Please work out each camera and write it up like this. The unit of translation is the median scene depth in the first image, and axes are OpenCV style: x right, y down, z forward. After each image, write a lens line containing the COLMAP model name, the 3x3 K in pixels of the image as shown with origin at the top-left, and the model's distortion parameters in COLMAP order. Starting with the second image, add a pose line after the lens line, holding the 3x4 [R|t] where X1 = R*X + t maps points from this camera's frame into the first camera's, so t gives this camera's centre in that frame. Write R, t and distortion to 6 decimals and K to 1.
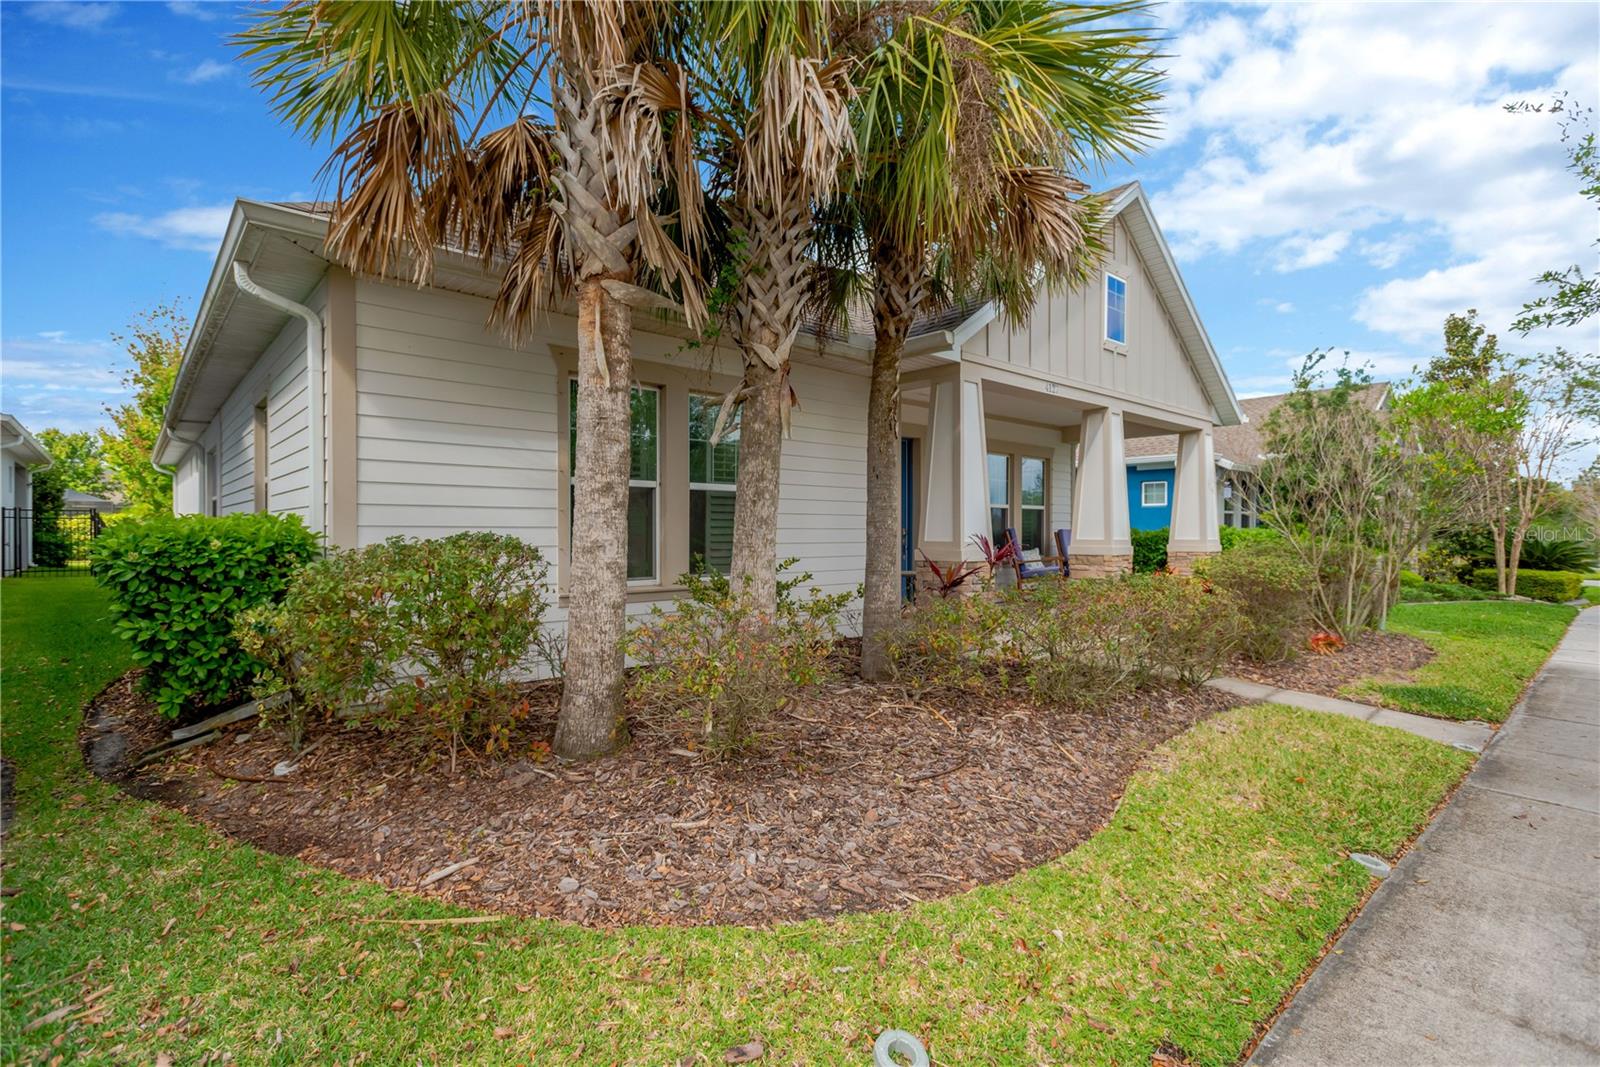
lens RADIAL K [[745.0, 0, 800.0], [0, 745.0, 533.5], [0, 0, 1]] dist [0.014728, -0.000003]
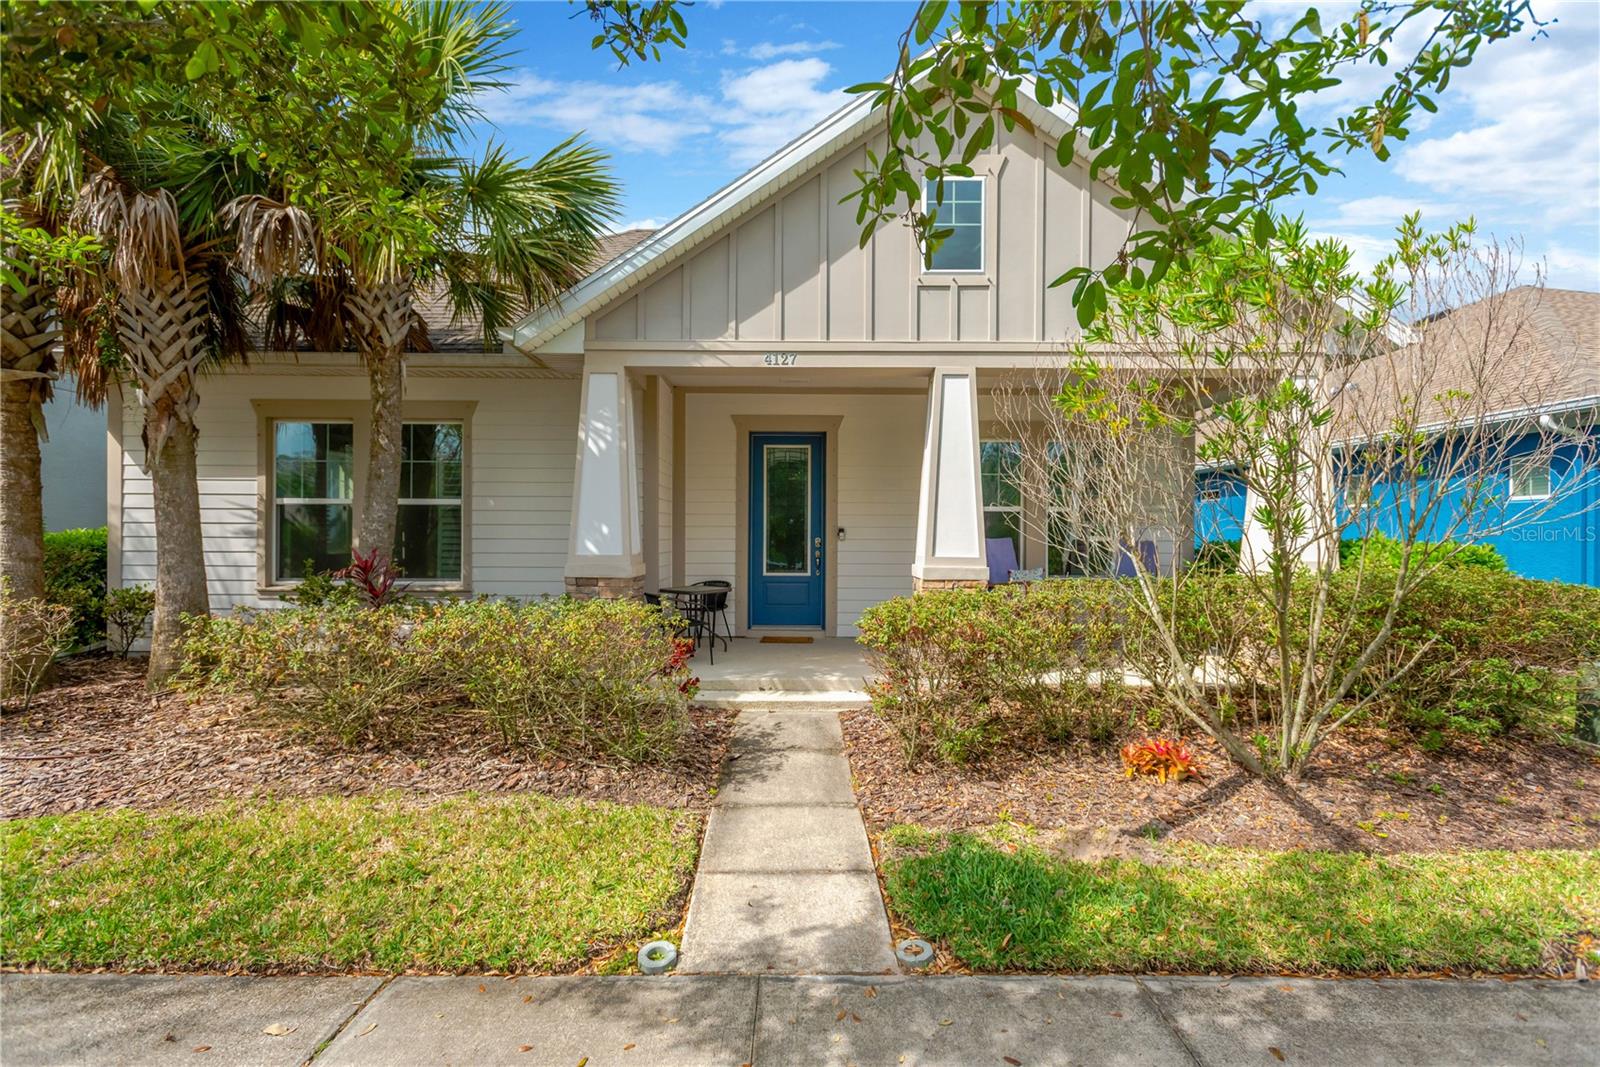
lens RADIAL K [[745.0, 0, 800.0], [0, 745.0, 533.5], [0, 0, 1]] dist [0.014728, -0.000003]
pose [[0.754382, -0.000053, -0.656436, 0.756016], [-0.006614, 0.999949, -0.007682, -0.007043], [0.656403, 0.010137, 0.754343, 0.378077]]
